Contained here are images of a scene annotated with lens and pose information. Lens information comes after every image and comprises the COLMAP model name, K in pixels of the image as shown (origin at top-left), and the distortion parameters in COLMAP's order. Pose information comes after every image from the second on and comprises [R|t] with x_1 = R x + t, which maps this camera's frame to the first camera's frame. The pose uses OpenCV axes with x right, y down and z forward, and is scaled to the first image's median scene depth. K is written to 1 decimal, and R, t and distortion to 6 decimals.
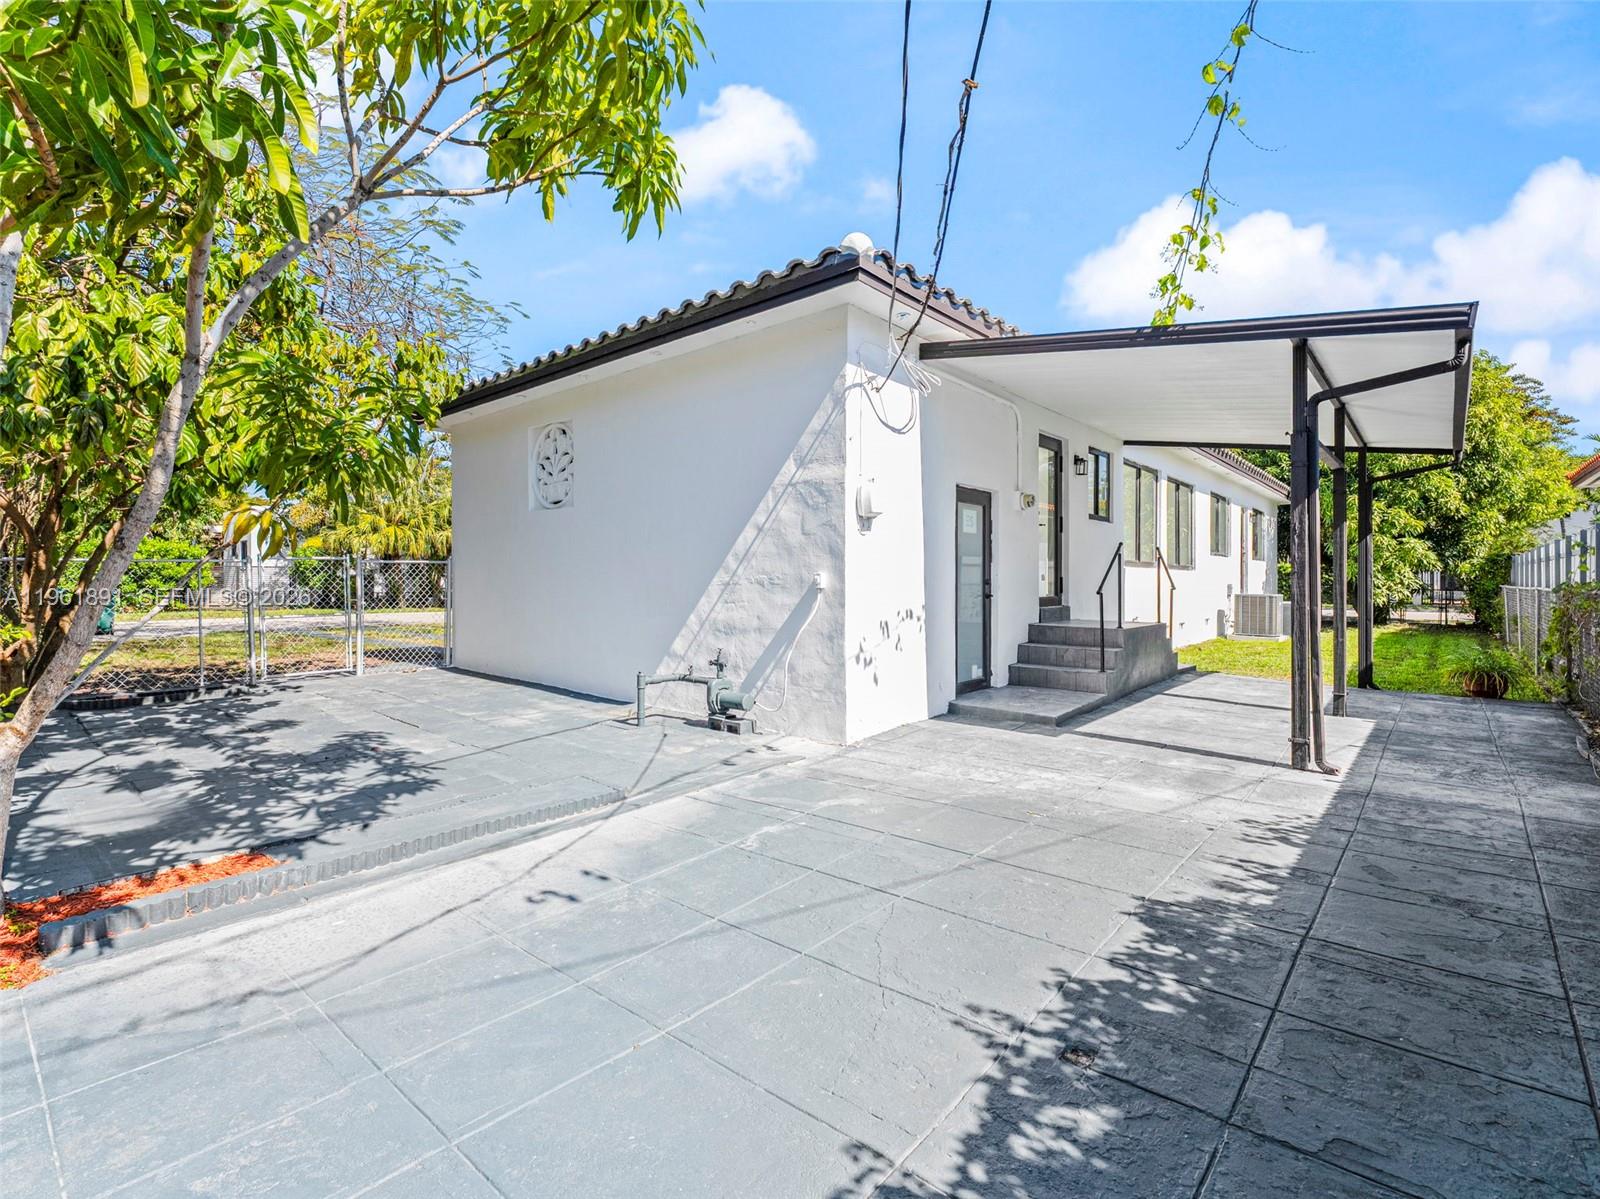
lens RADIAL K [[738.6, 0, 800.0], [0, 738.6, 599.5], [0, 0, 1]] dist [-0.001334, -0.000878]
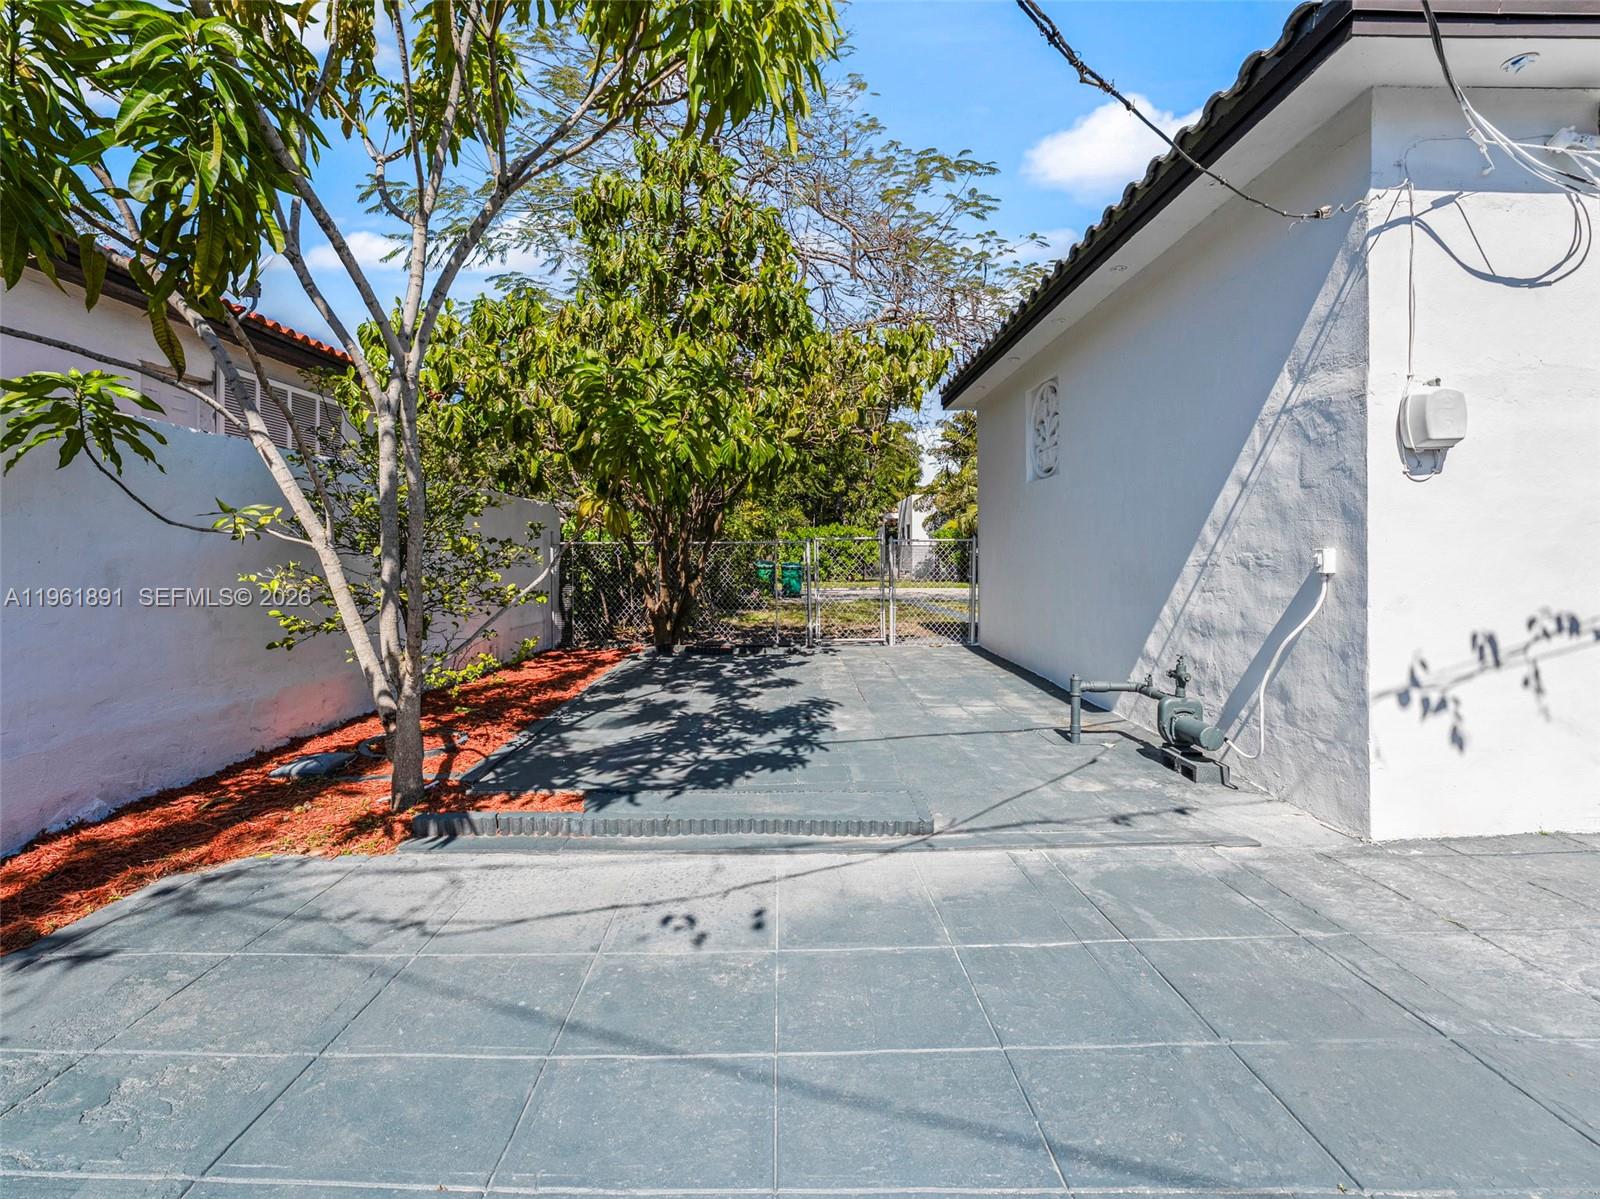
lens RADIAL K [[745.6, 0, 798.3], [0, 745.6, 568.5], [0, 0, 1]] dist [0.000873, -0.000908]
pose [[0.663979, 0.011986, -0.747655, 0.202403], [-0.019977, 0.999799, -0.001713, -0.009819], [0.747484, 0.016073, 0.664085, 0.266759]]
